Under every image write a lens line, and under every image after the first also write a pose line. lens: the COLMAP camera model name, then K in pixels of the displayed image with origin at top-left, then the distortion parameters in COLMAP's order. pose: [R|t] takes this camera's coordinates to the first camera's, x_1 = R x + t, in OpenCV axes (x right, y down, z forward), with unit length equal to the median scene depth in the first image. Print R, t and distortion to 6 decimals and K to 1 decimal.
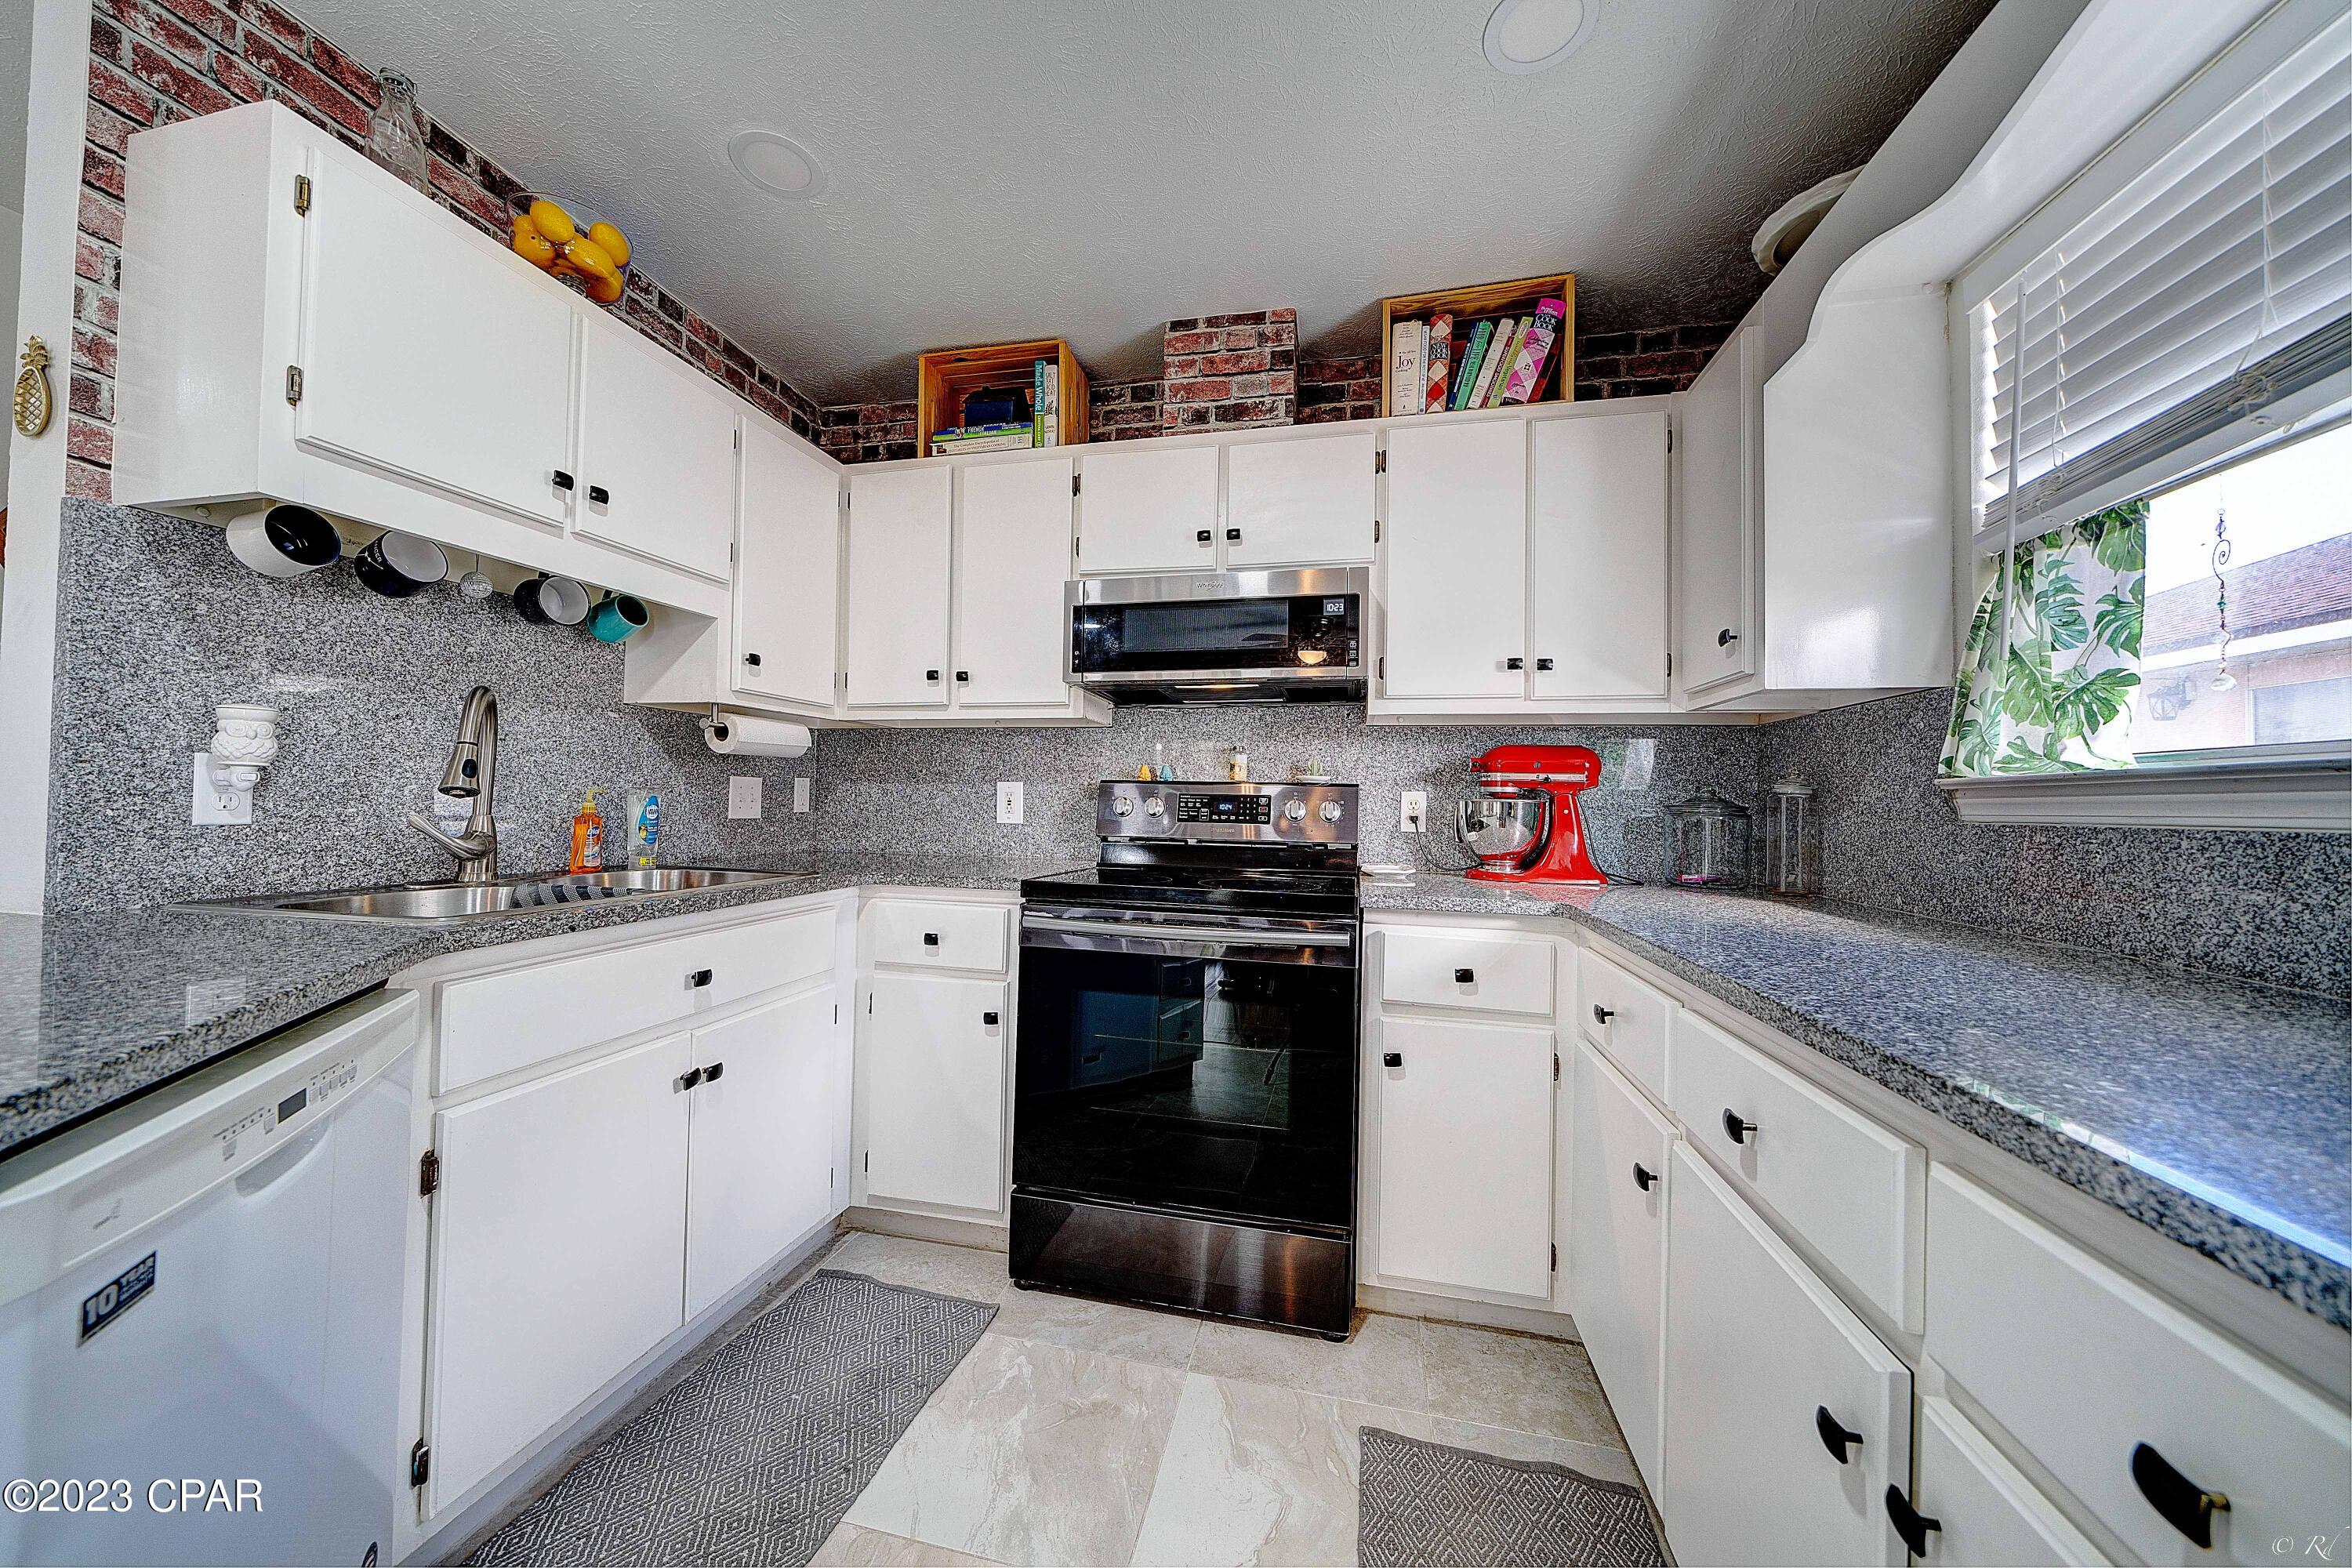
lens RADIAL K [[800.6, 0, 1173.7], [0, 800.6, 784.0], [0, 0, 1]] dist [-0.006662, -0.000167]
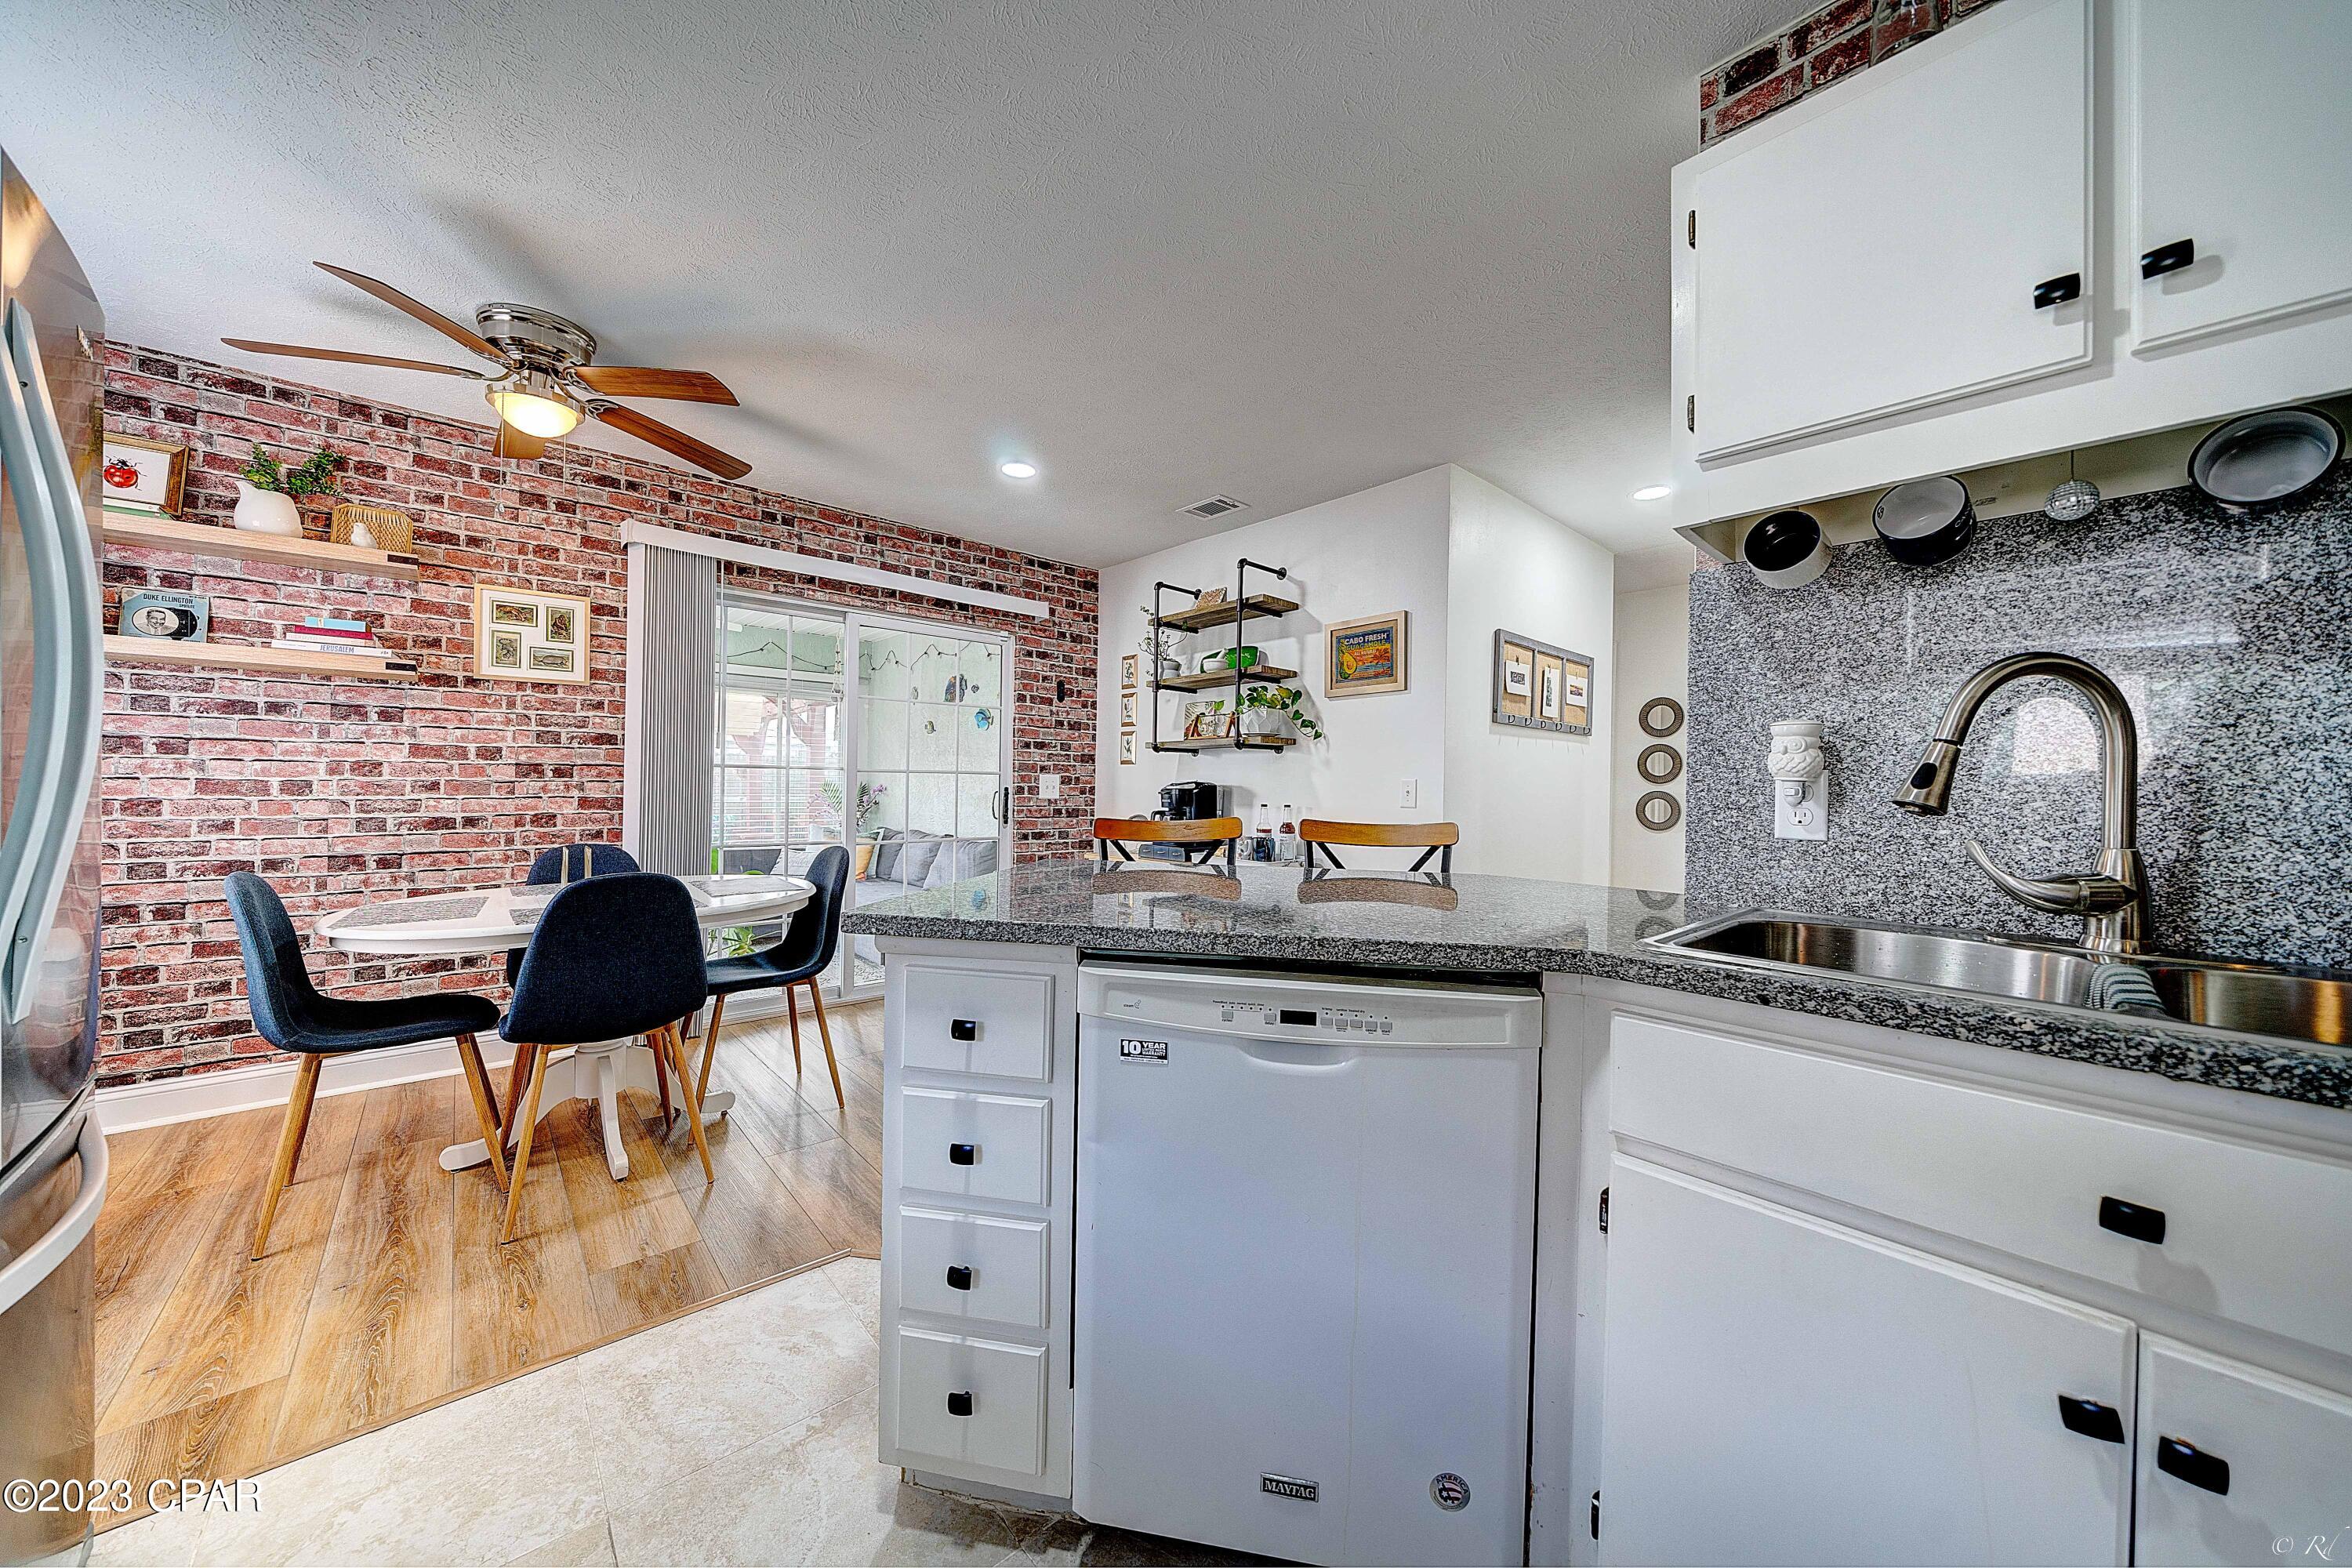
lens RADIAL K [[797.4, 0, 1176.0], [0, 797.4, 784.0], [0, 0, 1]] dist [-0.005072, 0.000029]
pose [[-0.578958, -0.028555, -0.814858, 0.068442], [-0.012291, 0.999579, -0.026295, 0.010491], [0.815265, -0.005209, -0.579065, 0.588938]]
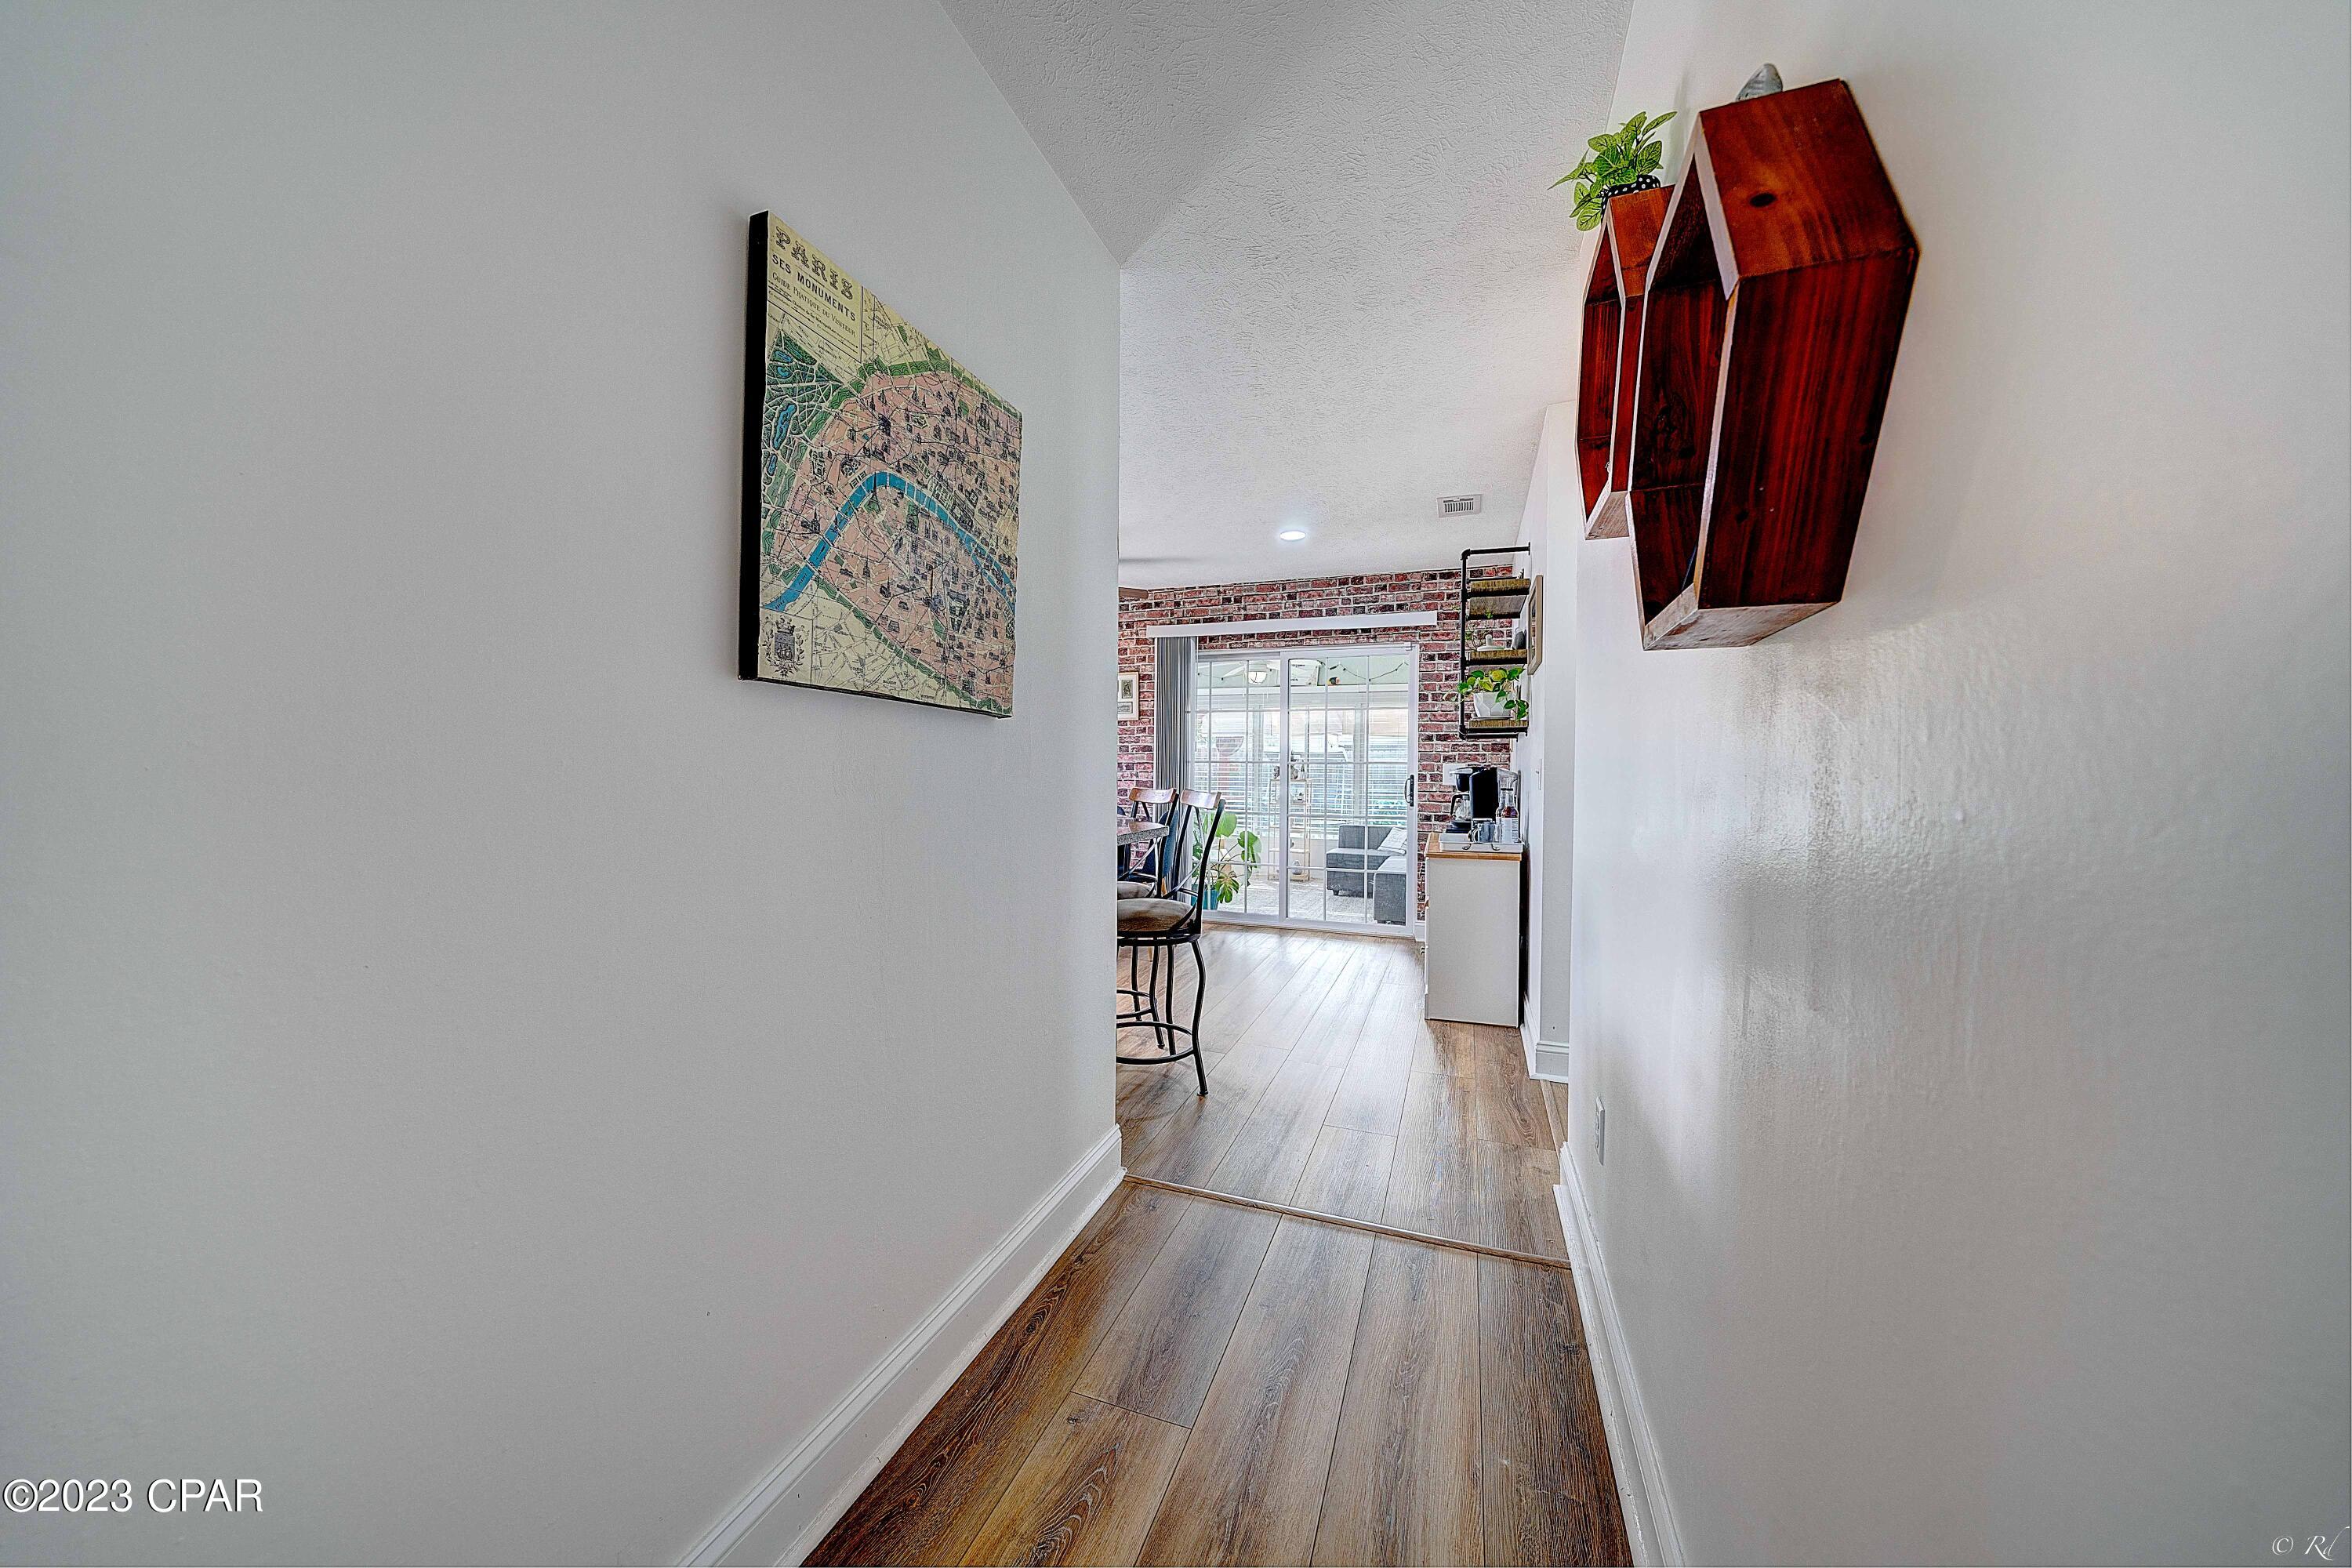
lens RADIAL K [[788.7, 0, 1180.5], [0, 788.7, 783.8], [0, 0, 1]] dist [-0.004438, -0.000155]
pose [[-0.991902, -0.029296, 0.123577, -1.062101], [-0.029517, 0.999564, 0.000045, 0.017389], [-0.123524, -0.003603, -0.992335, 1.575947]]
